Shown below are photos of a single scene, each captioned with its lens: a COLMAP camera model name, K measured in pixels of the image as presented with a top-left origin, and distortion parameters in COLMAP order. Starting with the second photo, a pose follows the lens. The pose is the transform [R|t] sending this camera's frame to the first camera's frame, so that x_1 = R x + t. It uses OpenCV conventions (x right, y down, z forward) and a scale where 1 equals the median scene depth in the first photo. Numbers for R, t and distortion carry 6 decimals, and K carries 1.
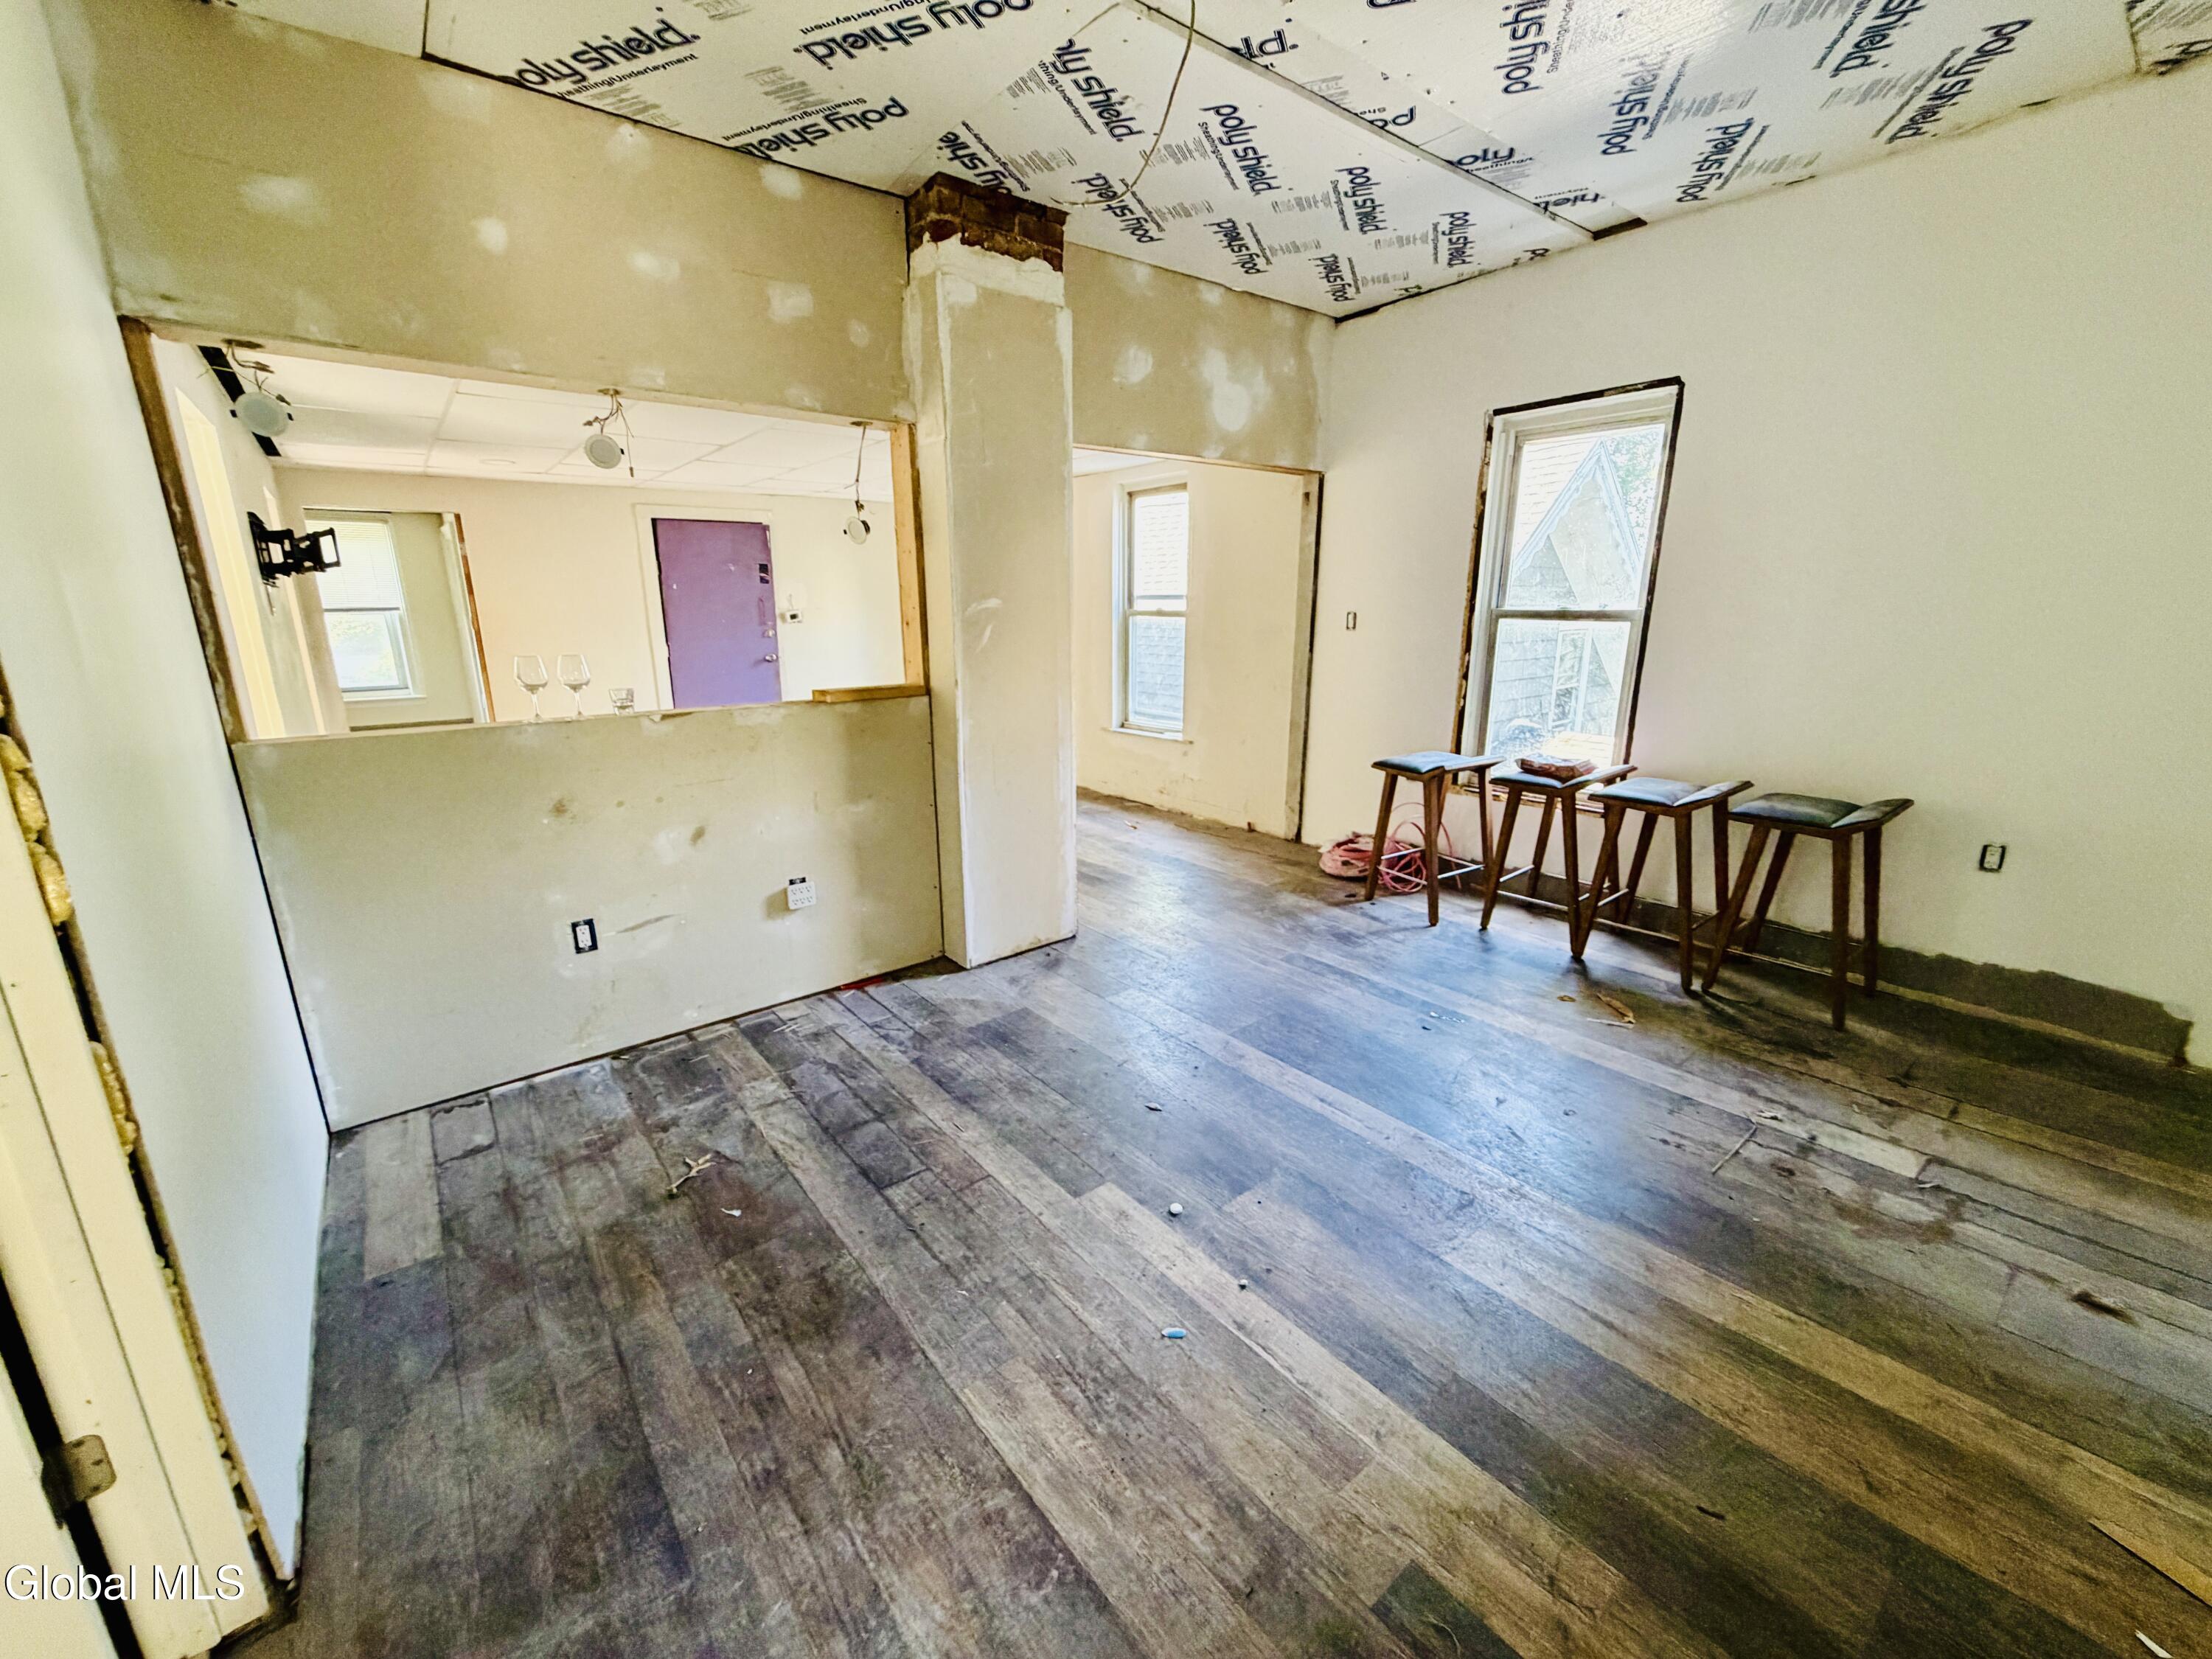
lens RADIAL K [[887.2, 0, 1104.1], [0, 887.2, 832.5], [0, 0, 1]] dist [0.002032, -0.000061]
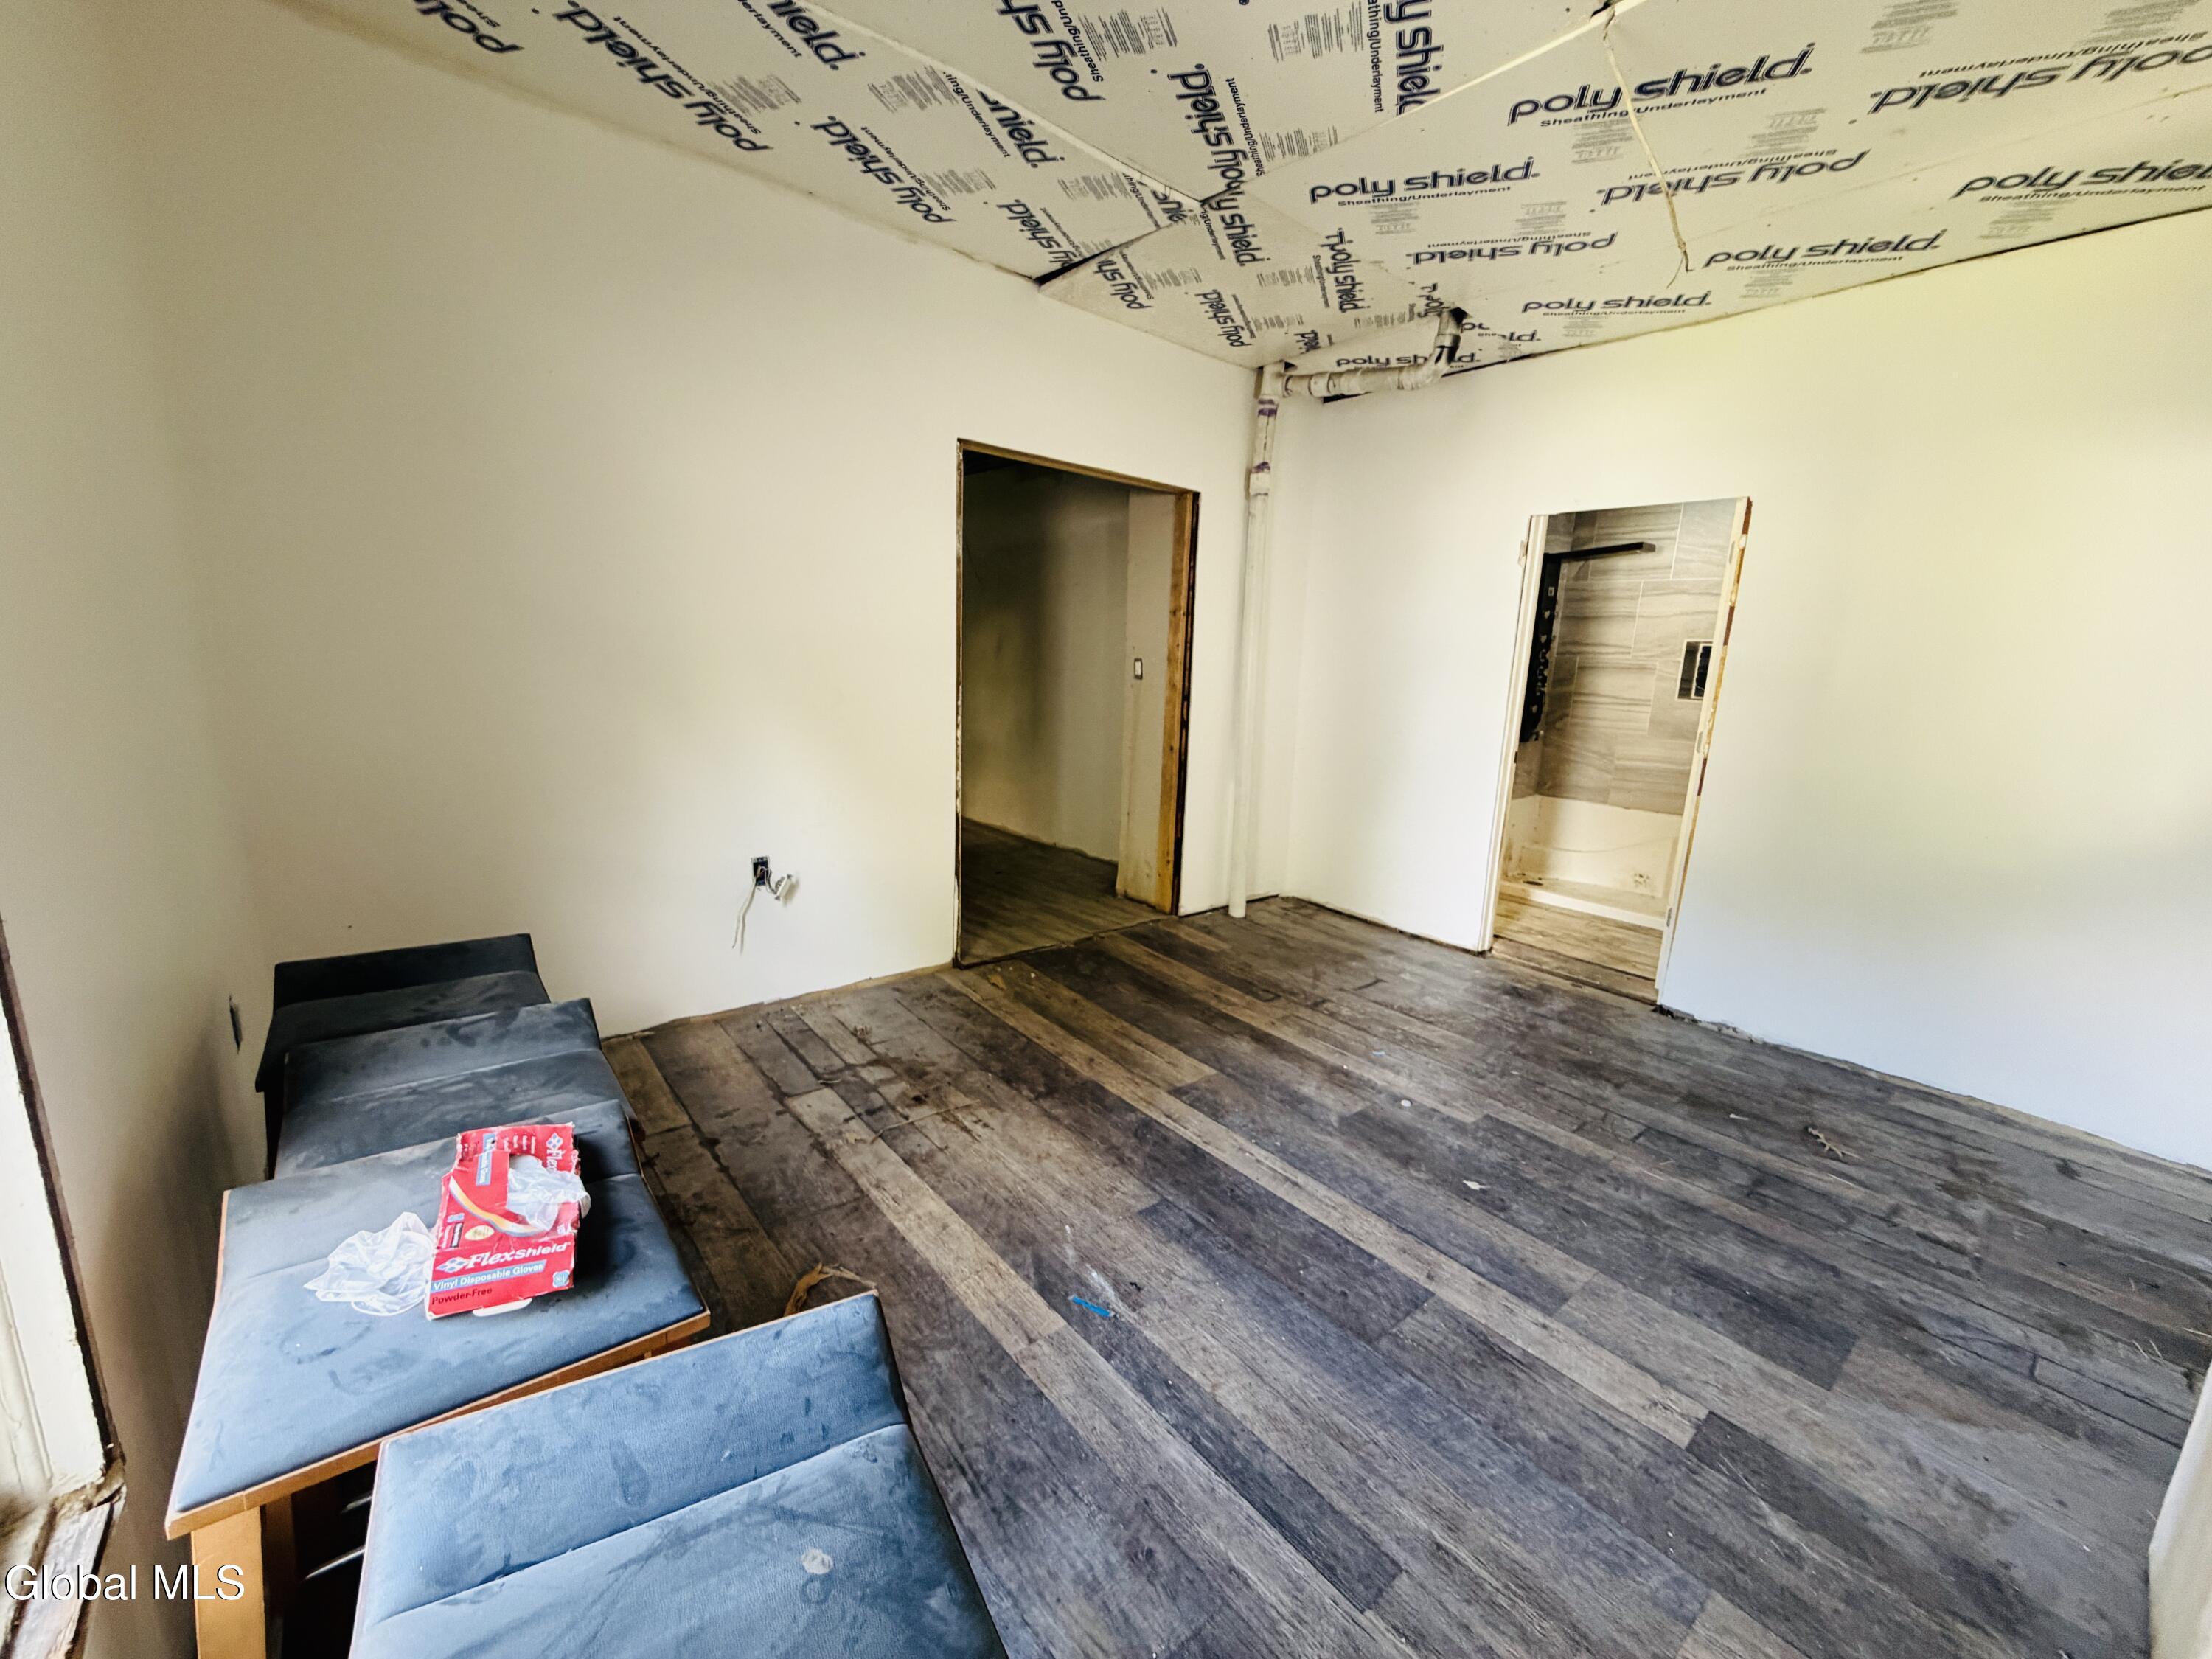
lens RADIAL K [[887.2, 0, 1105.0], [0, 887.2, 831.0], [0, 0, 1]] dist [0.002032, -0.000061]
pose [[-0.999358, -0.028712, -0.021417, 0.527765], [-0.035194, 0.898307, 0.437956, -0.468447], [0.006664, 0.438429, -0.898741, 1.855318]]
